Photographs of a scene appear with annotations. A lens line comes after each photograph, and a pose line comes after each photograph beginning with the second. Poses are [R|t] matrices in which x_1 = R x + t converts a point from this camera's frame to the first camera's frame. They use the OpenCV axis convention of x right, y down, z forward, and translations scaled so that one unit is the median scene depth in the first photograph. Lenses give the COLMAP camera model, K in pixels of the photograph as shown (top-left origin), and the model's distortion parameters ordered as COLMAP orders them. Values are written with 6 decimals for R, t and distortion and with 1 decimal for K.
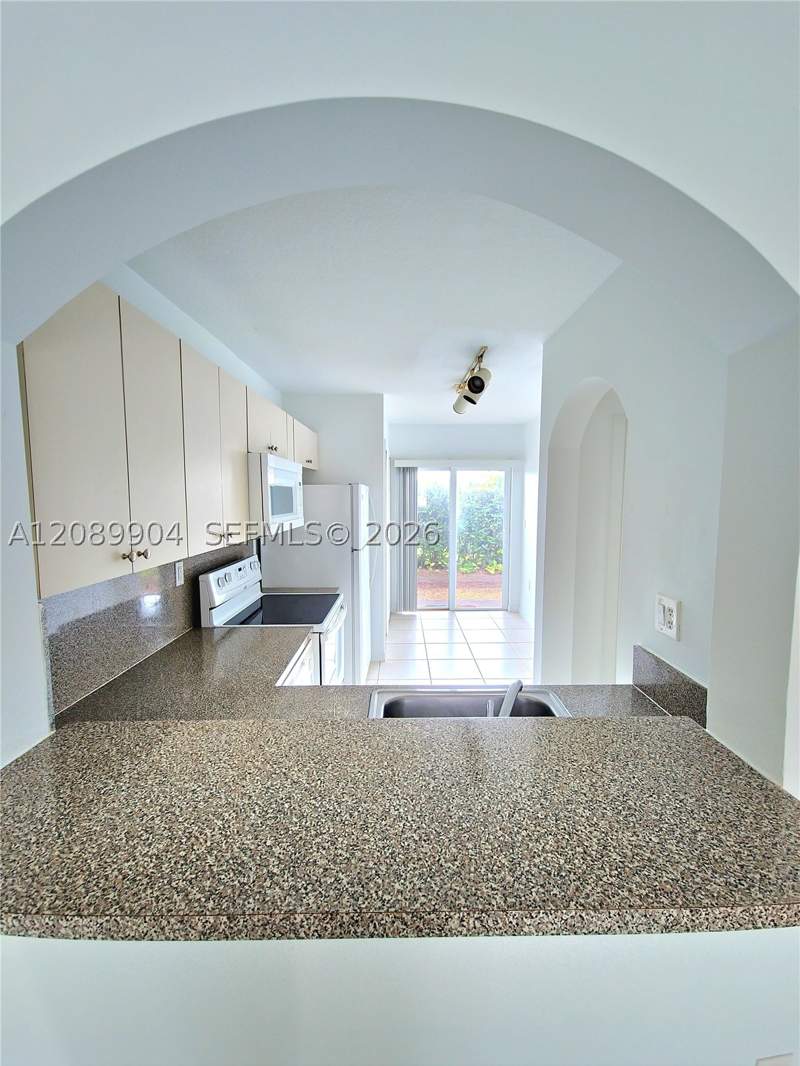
lens RADIAL K [[433.1, 0, 401.3], [0, 433.1, 529.7], [0, 0, 1]] dist [-0.000747, -0.000078]
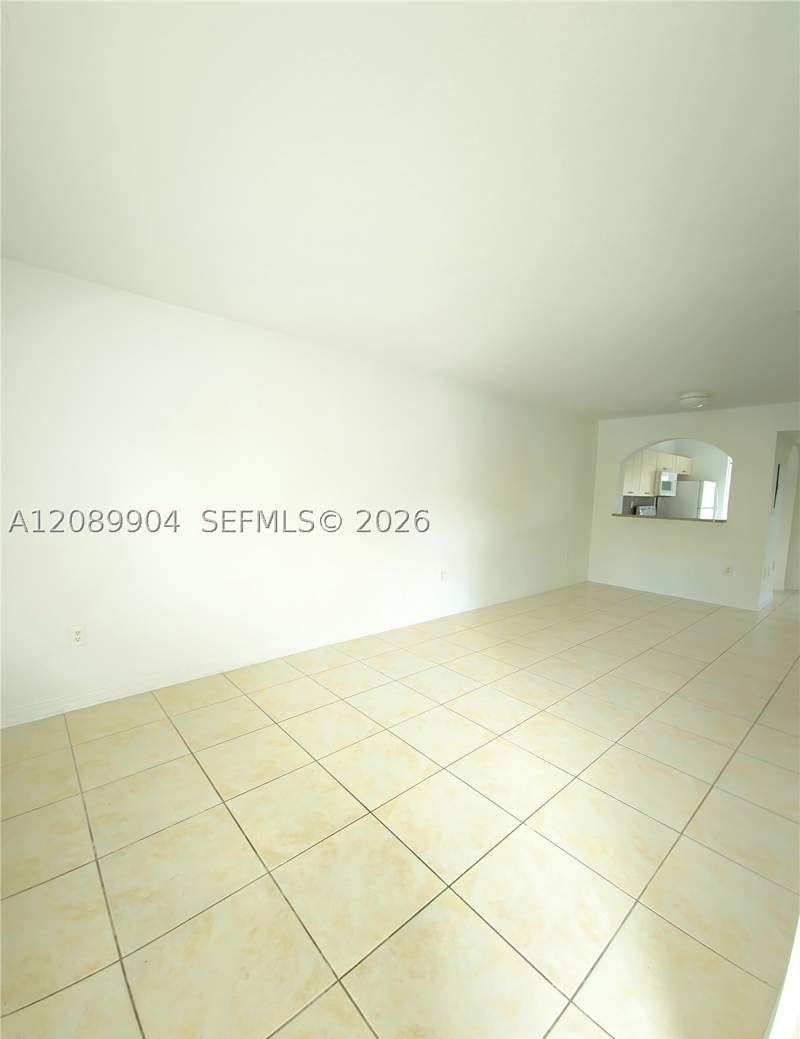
lens RADIAL K [[445.5, 0, 399.4], [0, 445.5, 523.5], [0, 0, 1]] dist [-0.000528, -0.000020]
pose [[0.656281, 0.080596, -0.750200, 0.878278], [-0.085539, 0.995816, 0.032152, 0.260104], [0.749652, 0.043070, 0.660429, -2.511271]]
